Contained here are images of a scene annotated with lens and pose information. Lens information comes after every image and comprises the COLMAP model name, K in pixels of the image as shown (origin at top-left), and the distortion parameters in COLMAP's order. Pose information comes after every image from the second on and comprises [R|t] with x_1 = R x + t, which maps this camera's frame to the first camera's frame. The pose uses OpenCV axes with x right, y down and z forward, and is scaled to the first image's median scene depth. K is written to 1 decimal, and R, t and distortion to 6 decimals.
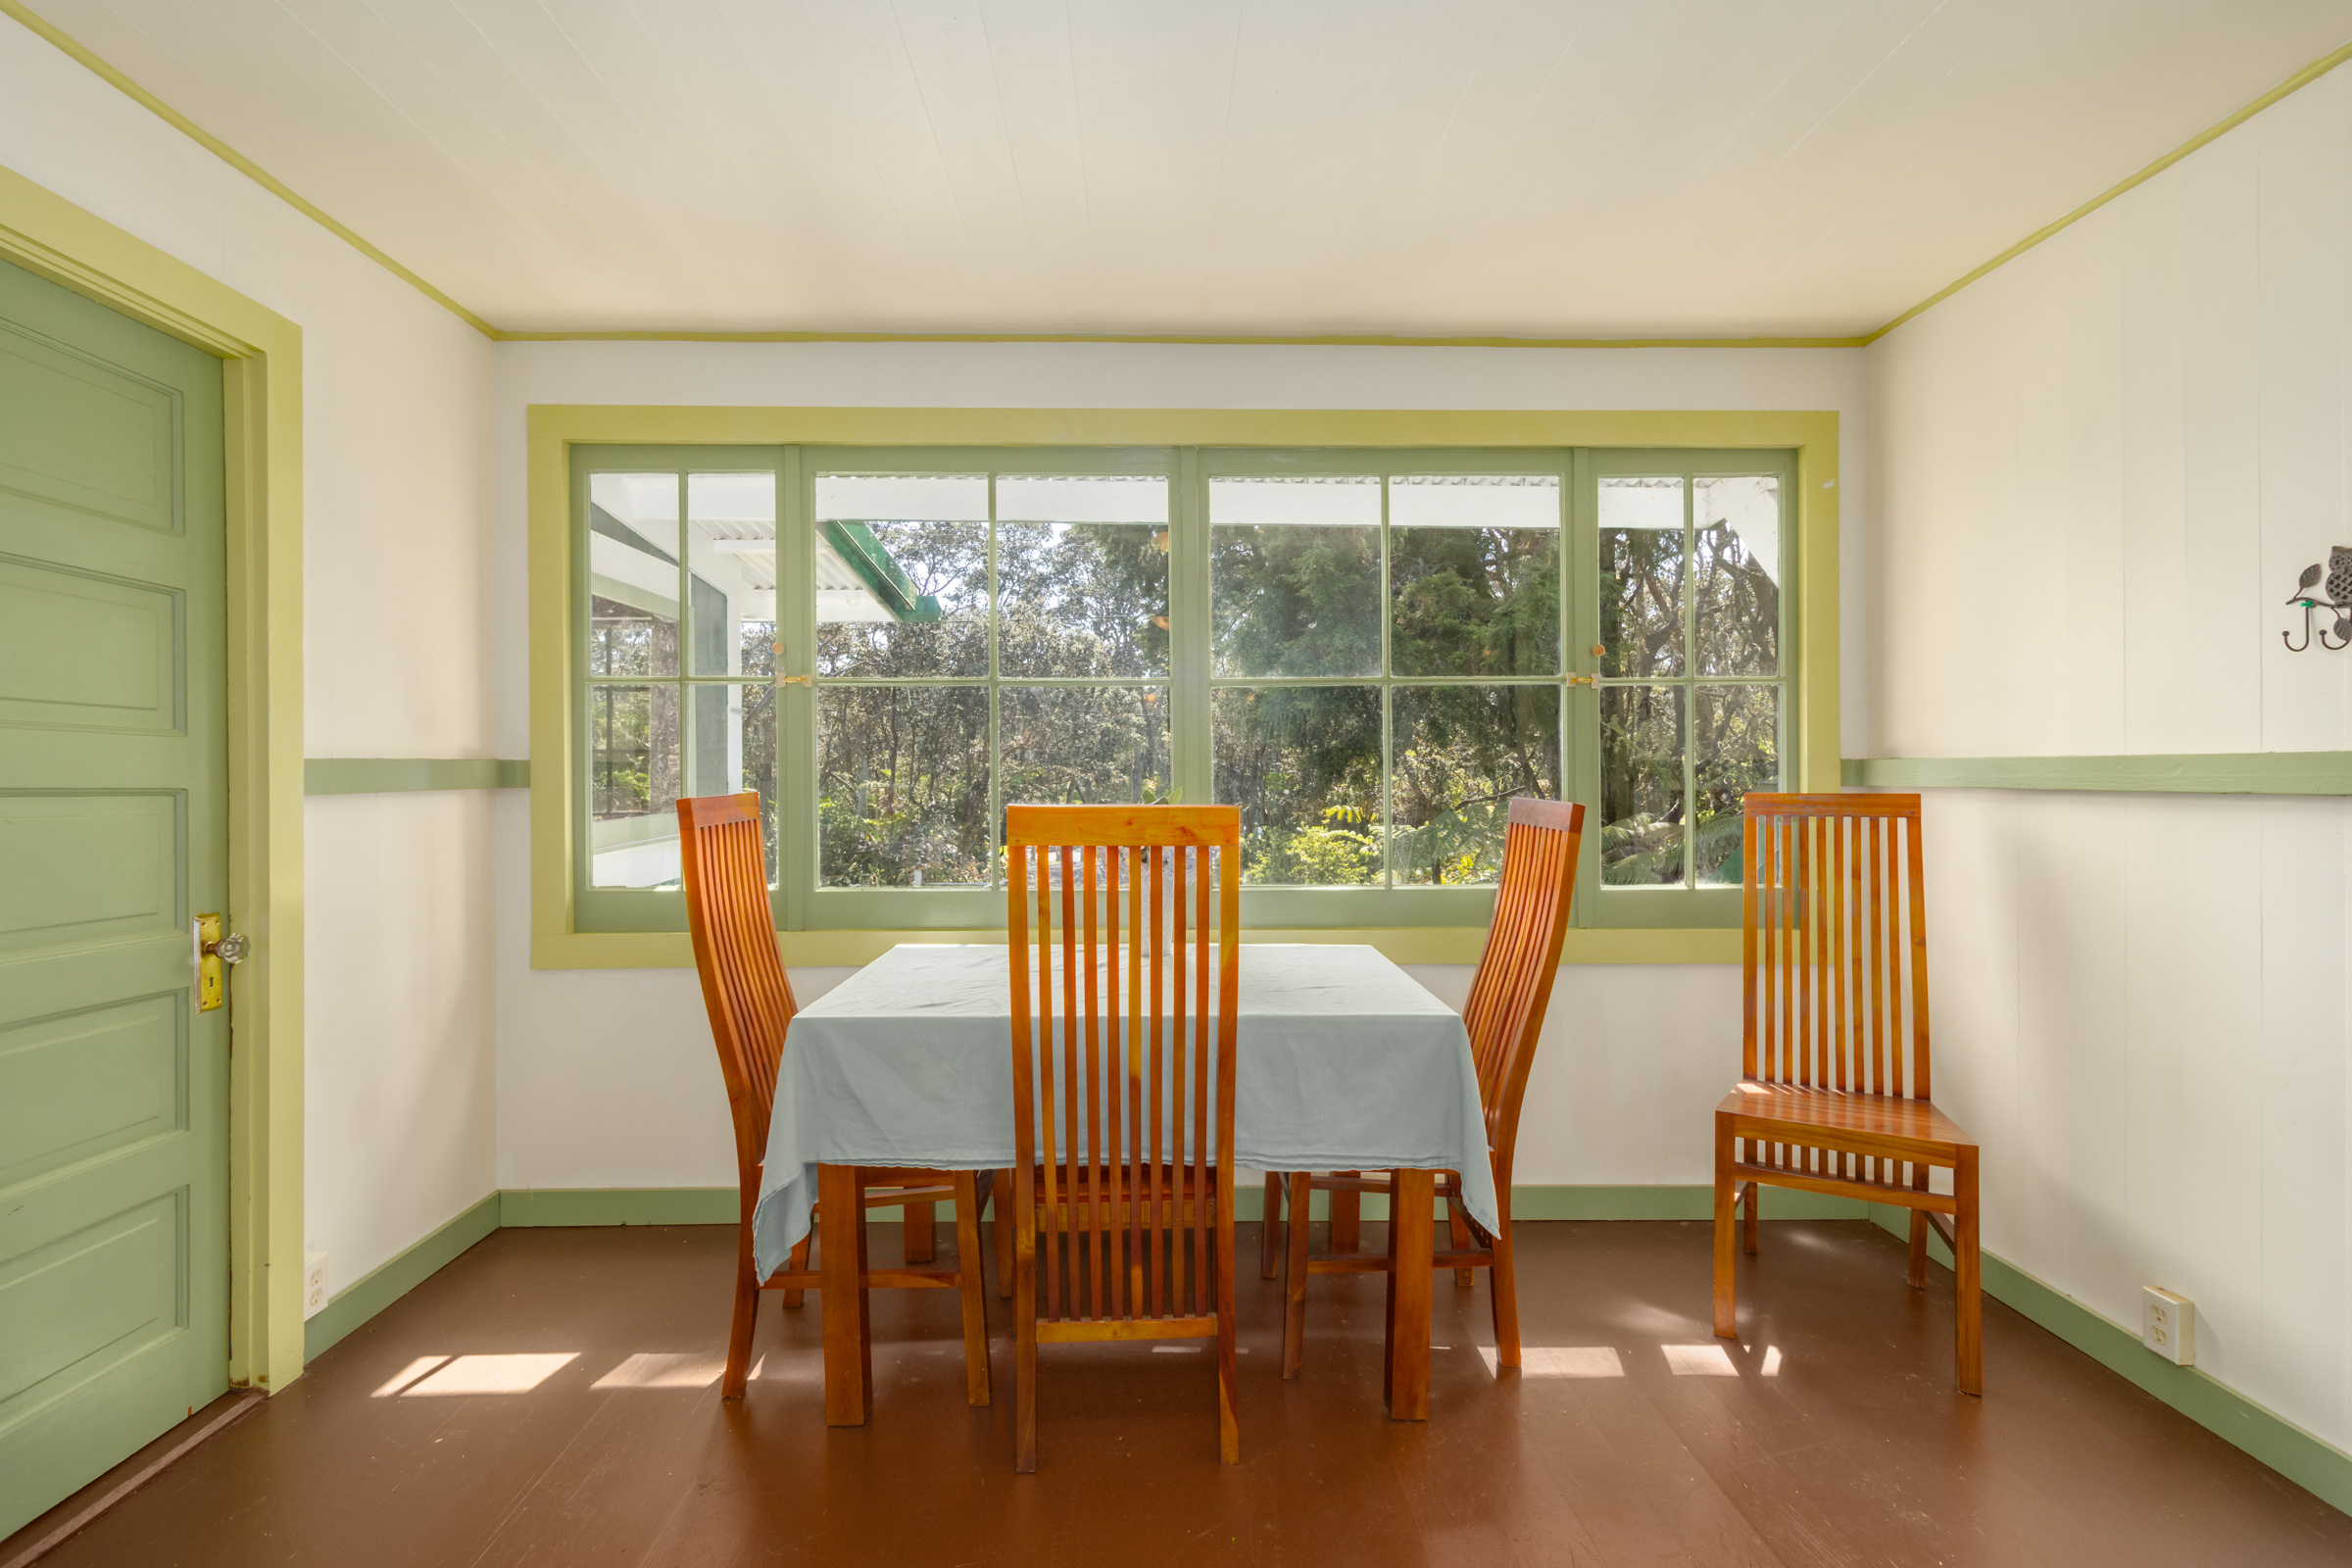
lens RADIAL K [[1092.8, 0, 1171.9], [0, 1092.8, 767.9], [0, 0, 1]] dist [0.001598, -0.000453]
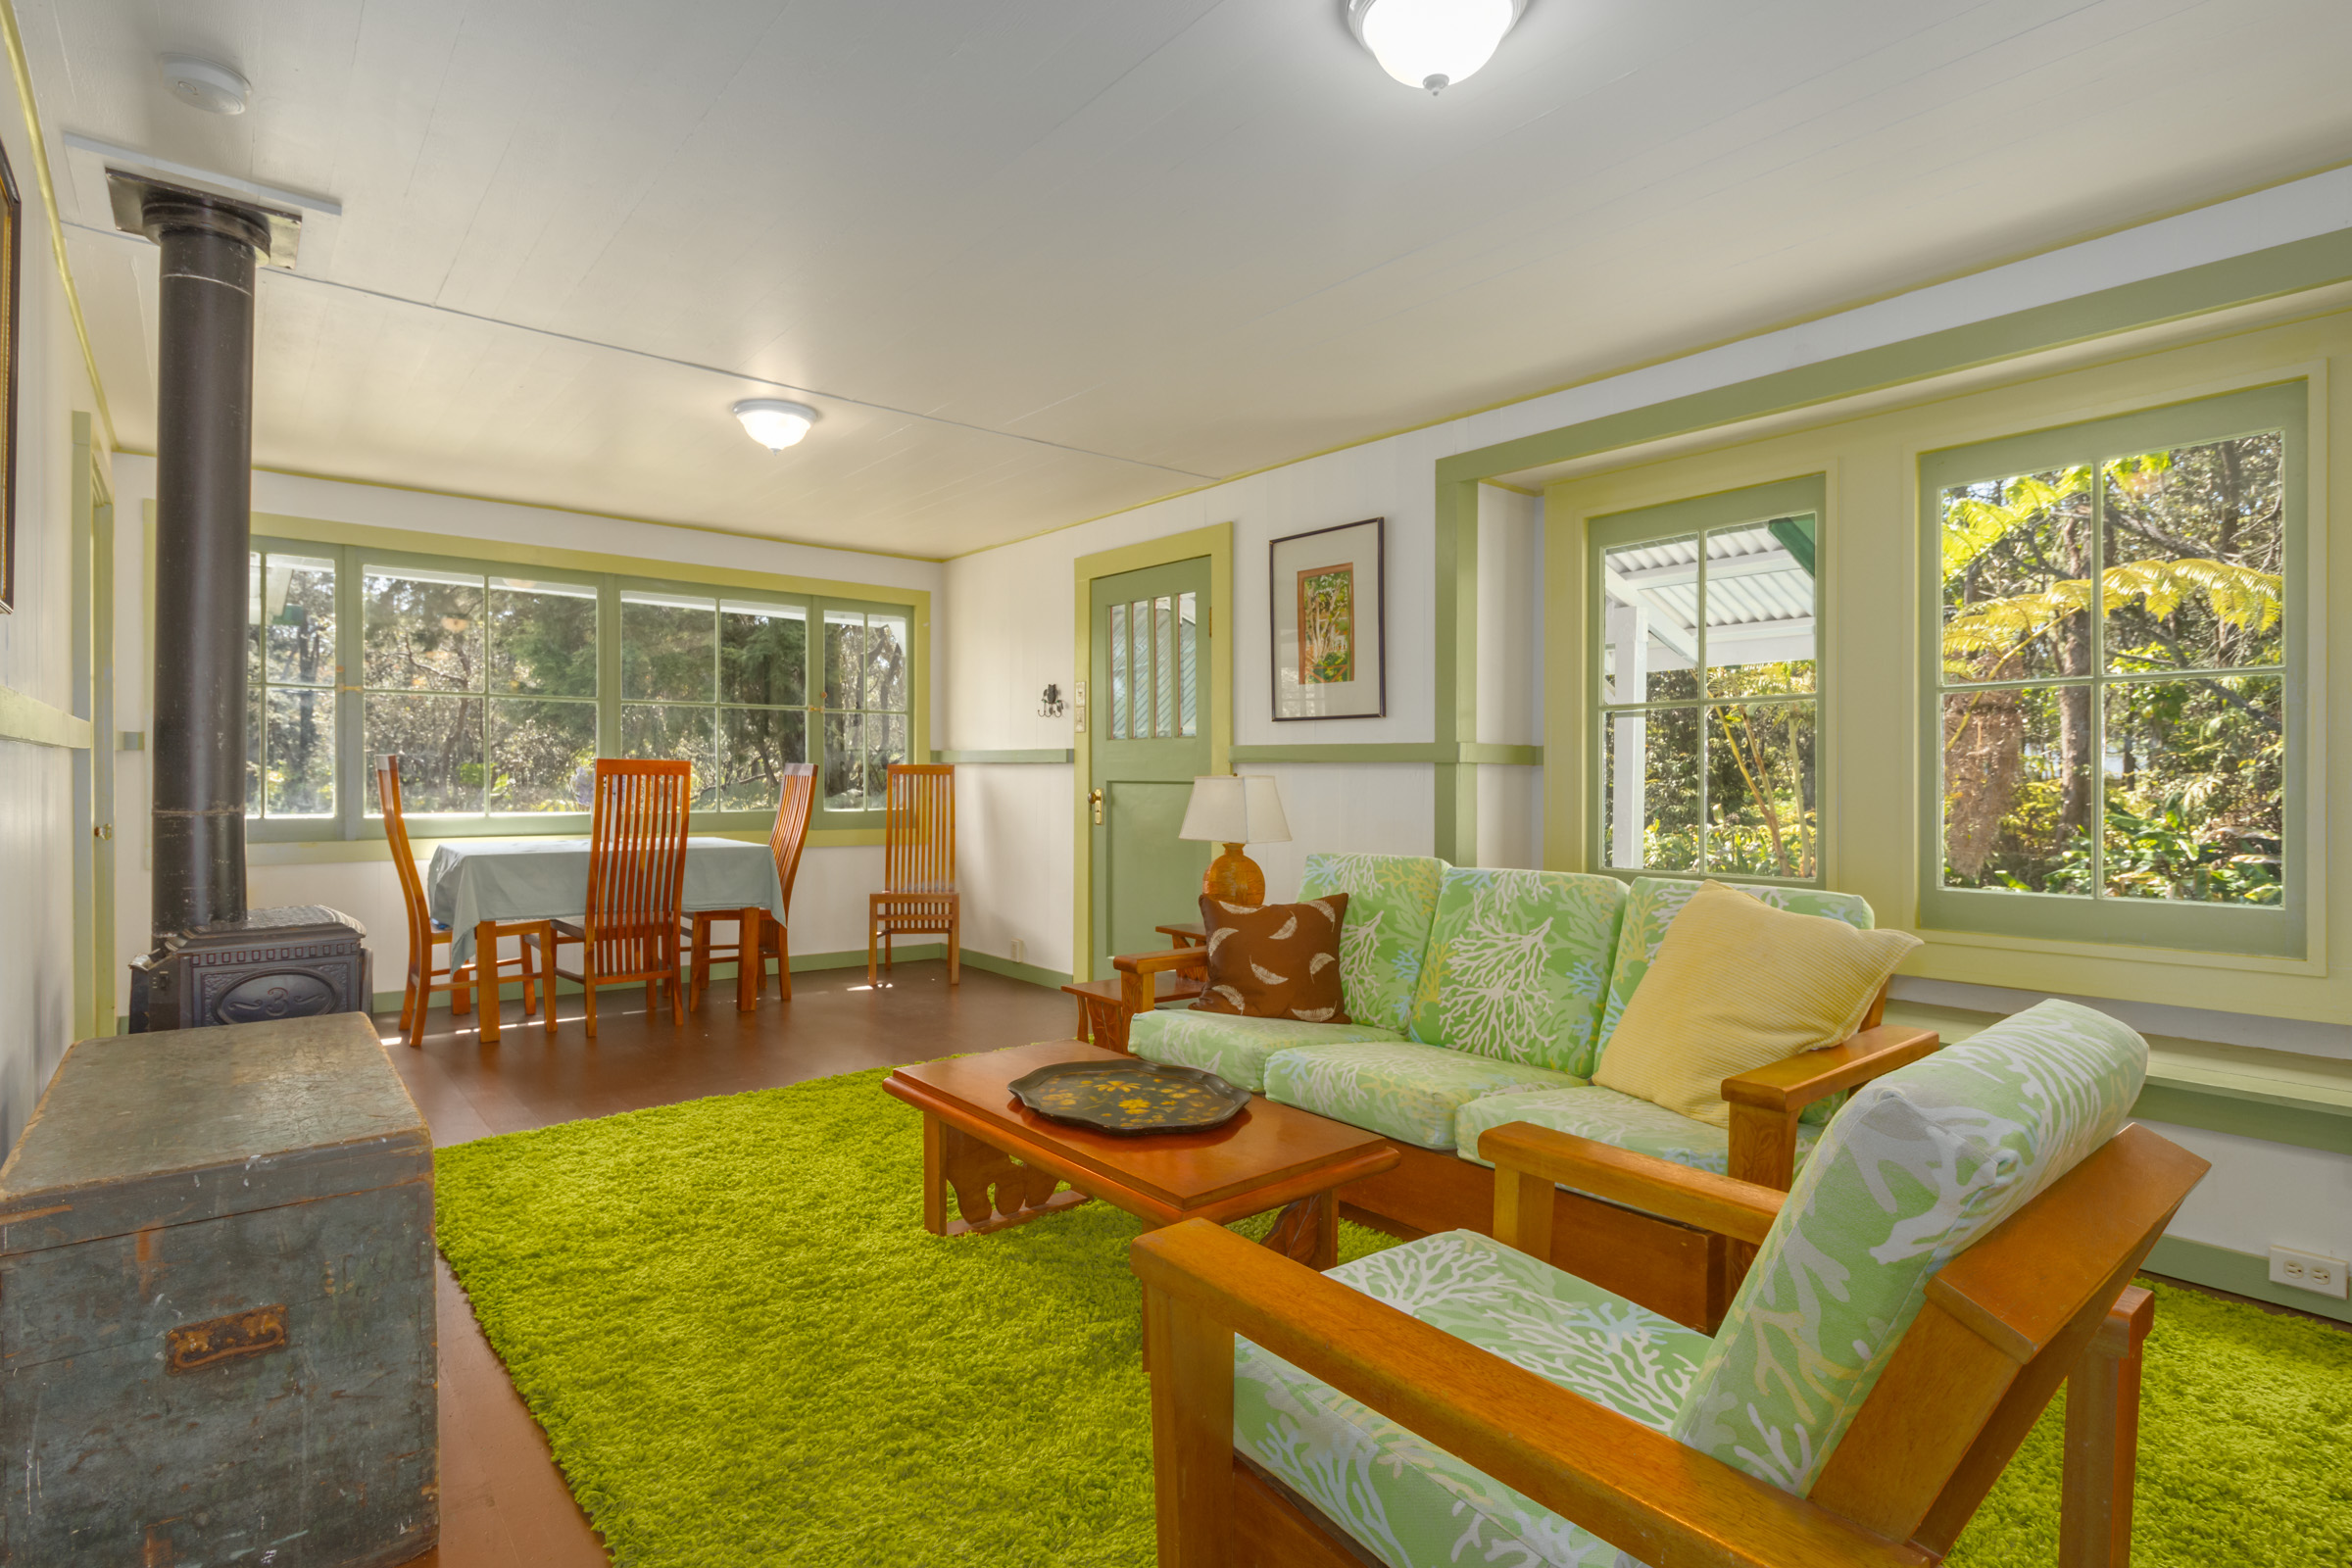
lens RADIAL K [[1100.8, 0, 1167.9], [0, 1100.8, 756.6], [0, 0, 1]] dist [-0.038276, -0.000132]
pose [[0.773511, 0.009115, 0.633717, -0.442205], [-0.008618, 0.999955, -0.003863, 0.011095], [-0.633724, -0.002474, 0.773555, -1.073675]]
